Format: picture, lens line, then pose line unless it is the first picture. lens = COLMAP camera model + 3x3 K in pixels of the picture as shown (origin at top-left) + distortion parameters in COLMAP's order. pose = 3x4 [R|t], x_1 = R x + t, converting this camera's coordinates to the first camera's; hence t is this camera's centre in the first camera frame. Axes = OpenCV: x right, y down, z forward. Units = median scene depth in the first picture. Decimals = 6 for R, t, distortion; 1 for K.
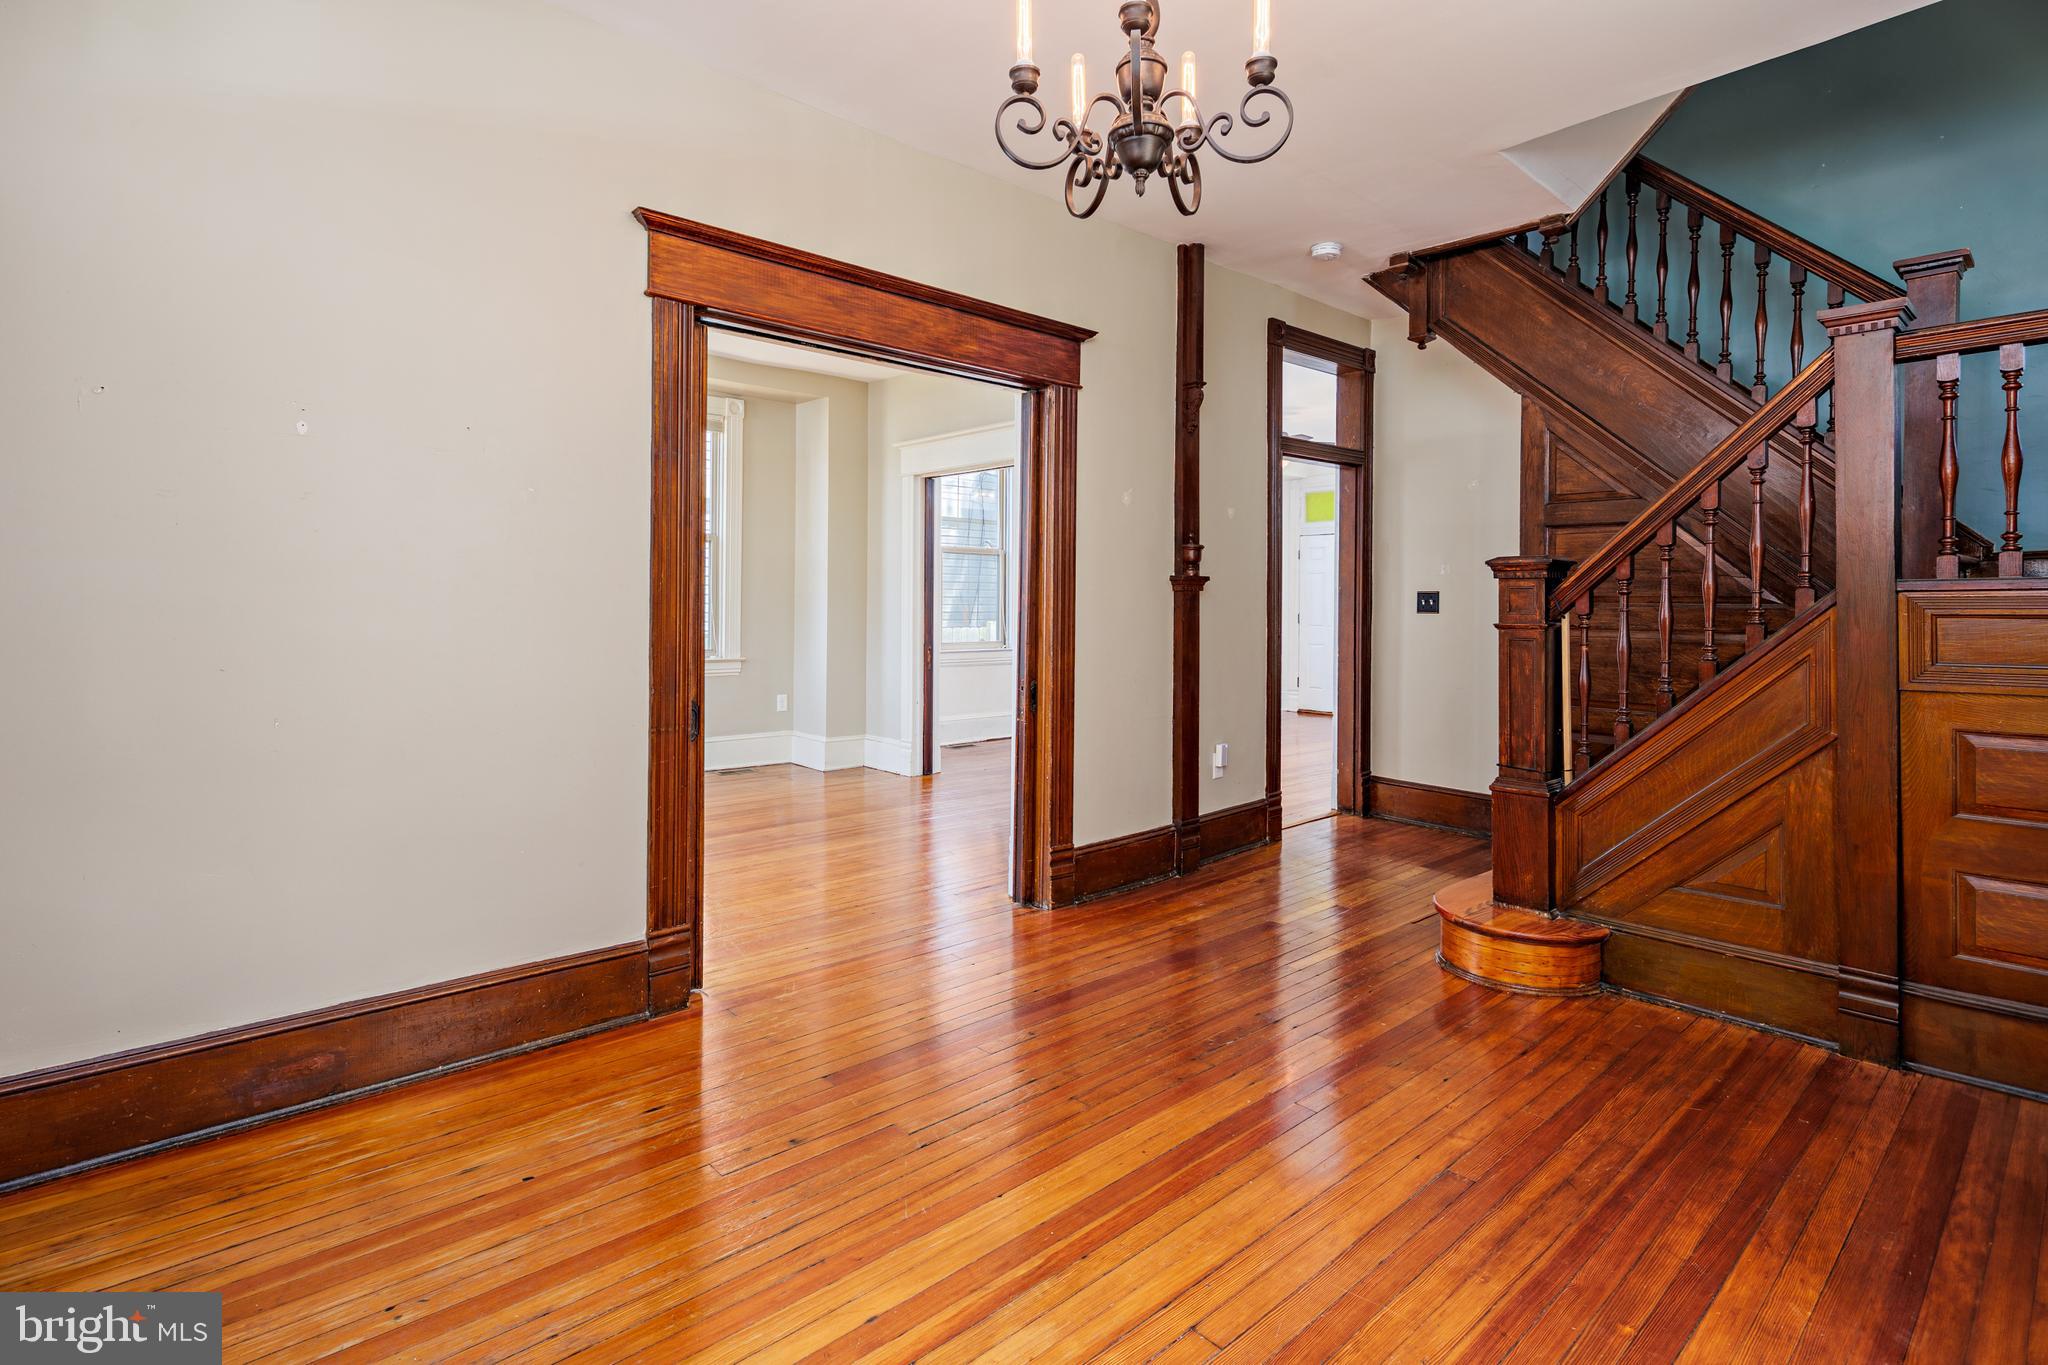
lens RADIAL K [[998.1, 0, 1018.5], [0, 998.1, 588.9], [0, 0, 1]] dist [-0.001440, -0.000385]
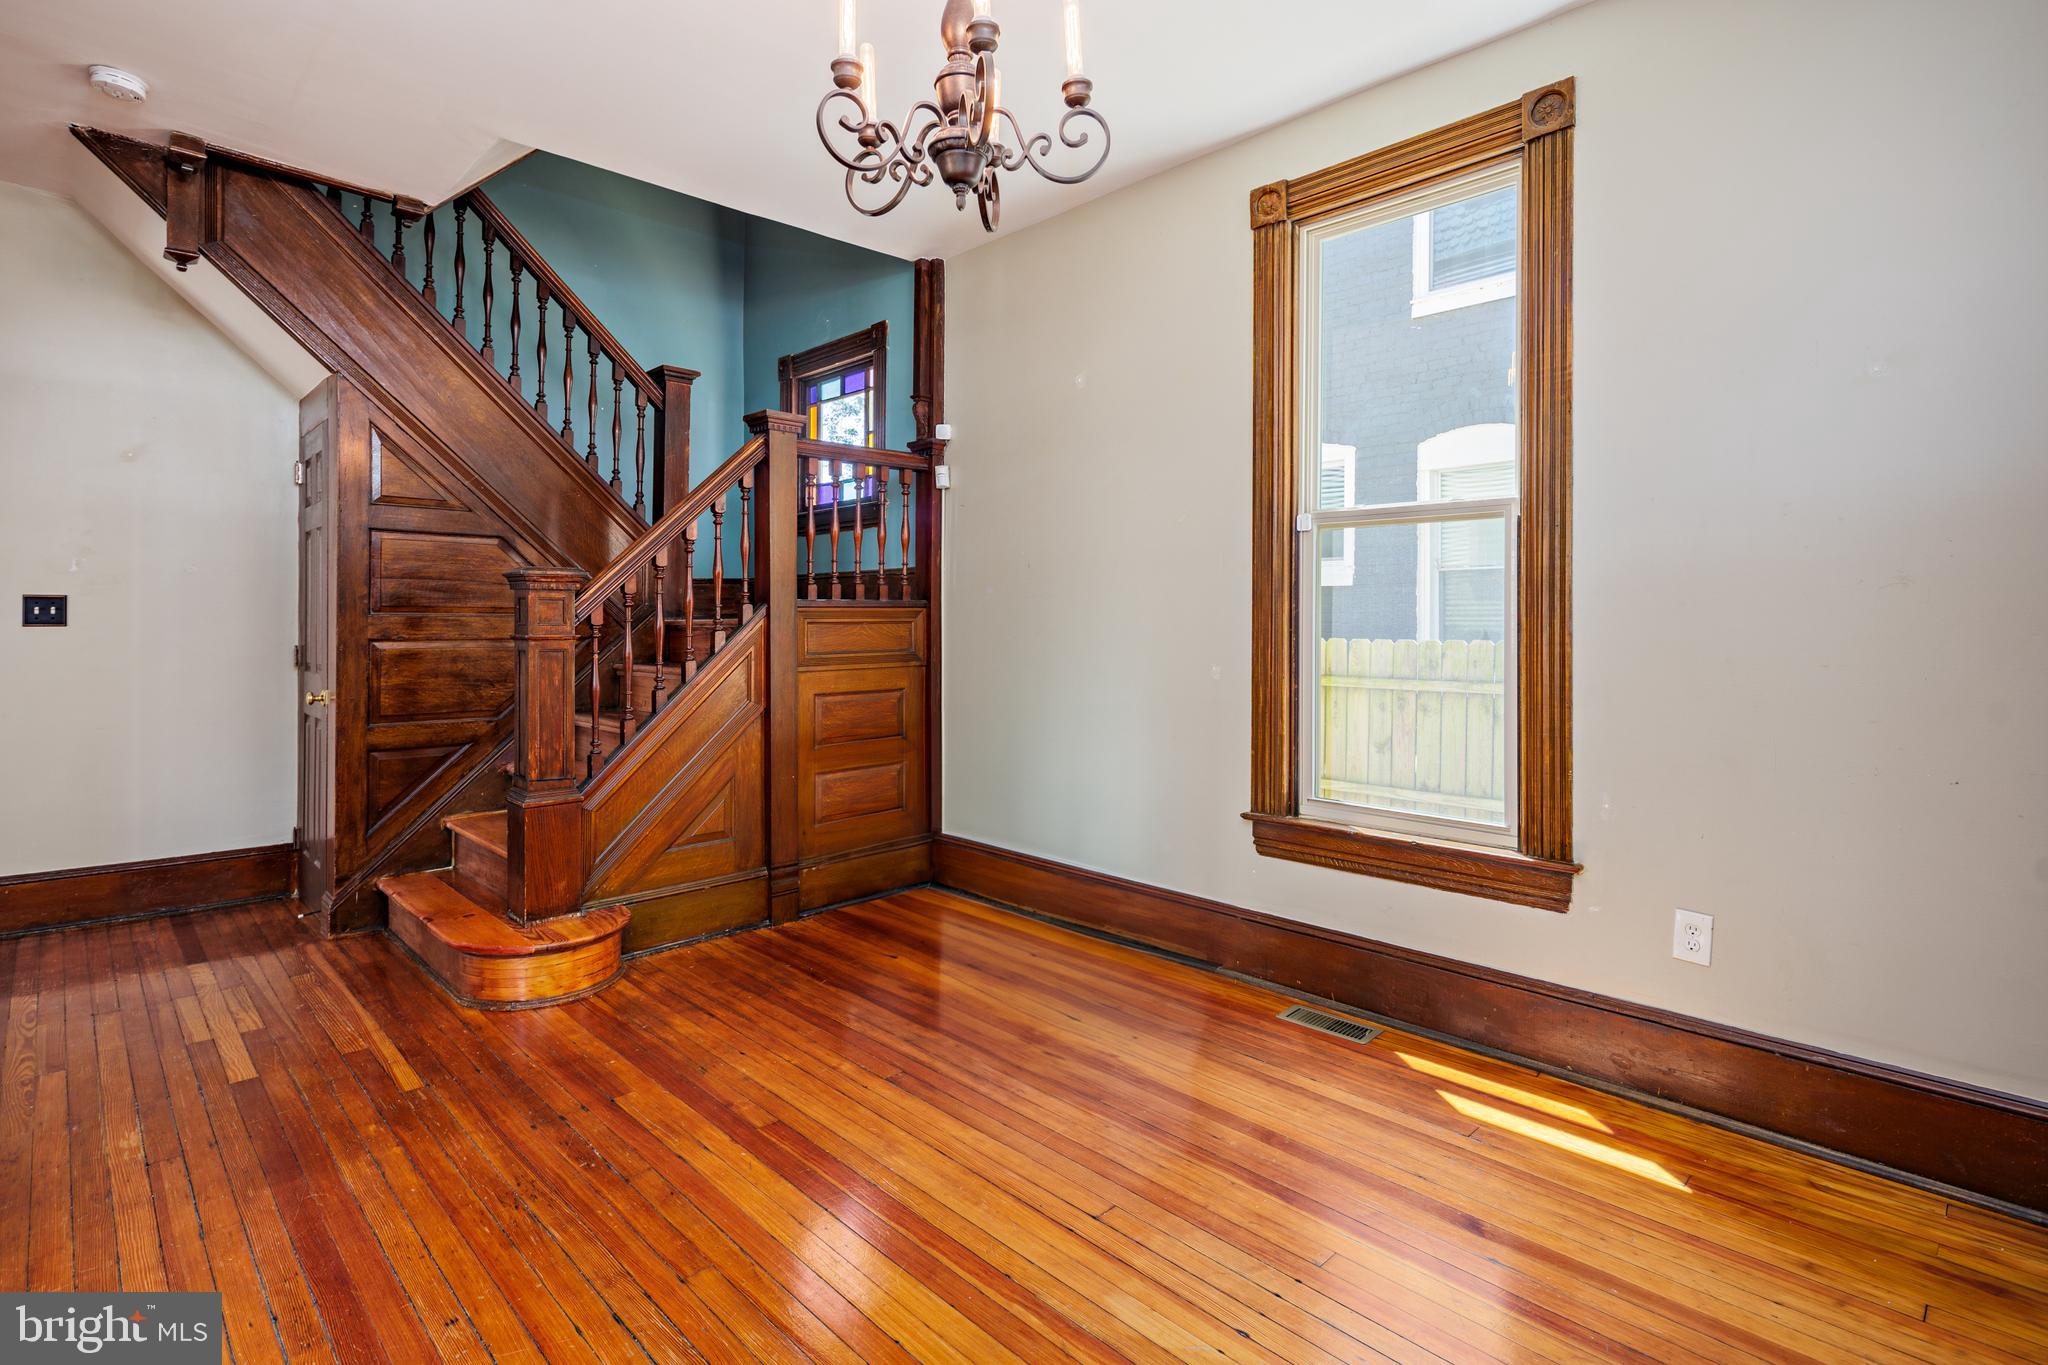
lens RADIAL K [[997.7, 0, 1016.8], [0, 997.7, 599.5], [0, 0, 1]] dist [0.001628, -0.000509]
pose [[-0.044575, 0.011340, 0.998942, -0.535461], [-0.017856, 0.999767, -0.012146, 0.003453], [-0.998846, -0.018378, -0.044362, 0.597577]]
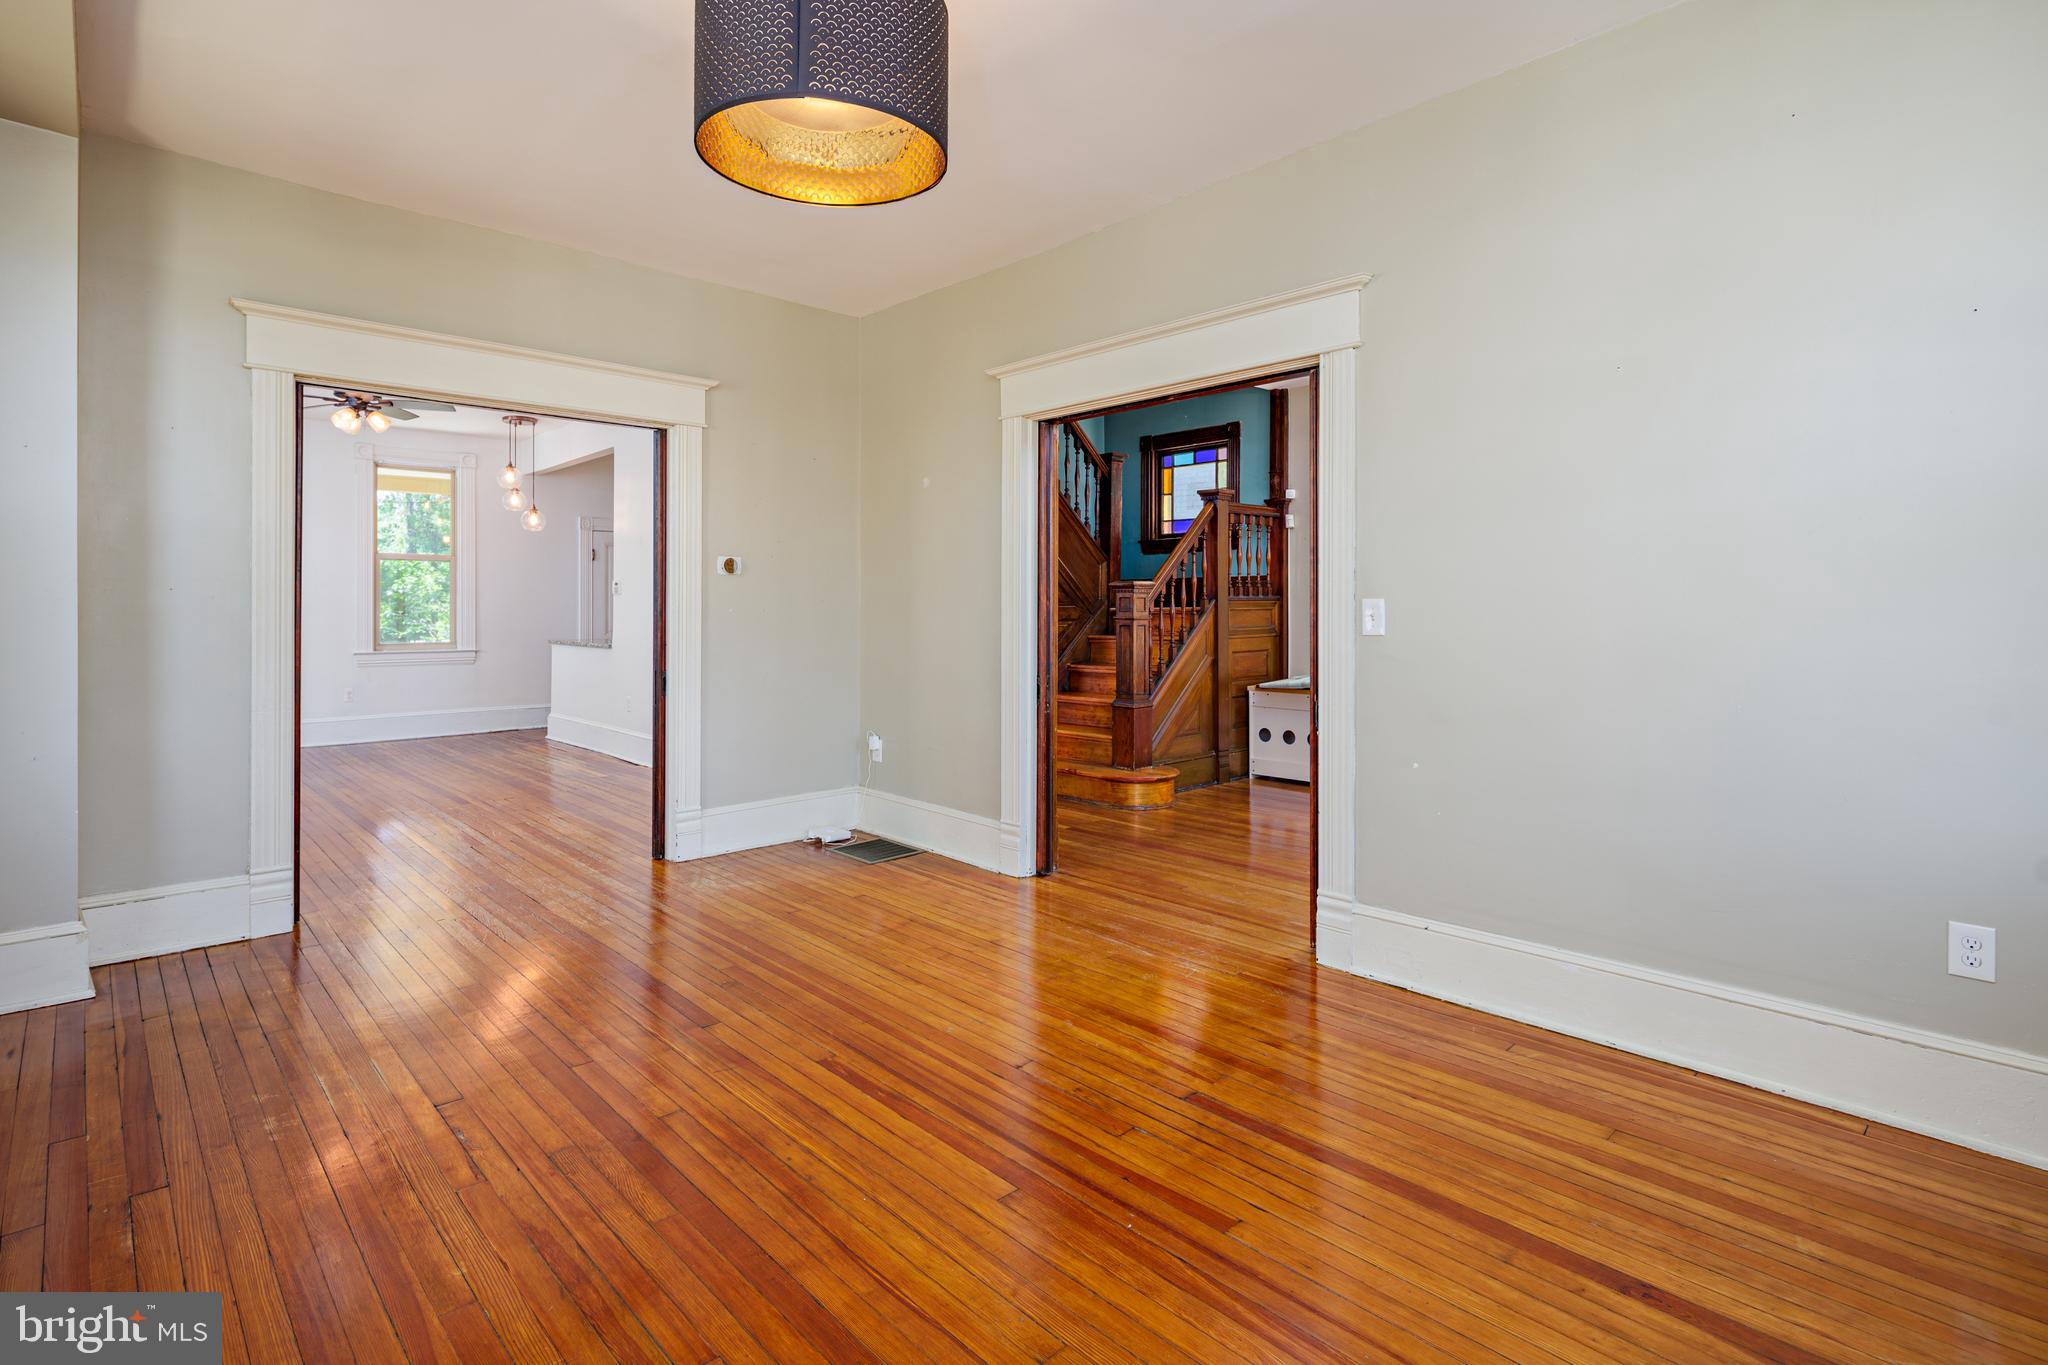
lens RADIAL K [[997.7, 0, 1016.8], [0, 997.7, 599.5], [0, 0, 1]] dist [0.001628, -0.000509]
pose [[-0.027111, -0.000107, 0.999632, -1.403316], [-0.015655, 0.999877, -0.000317, 0.007523], [-0.999510, -0.015658, -0.027110, 1.318734]]
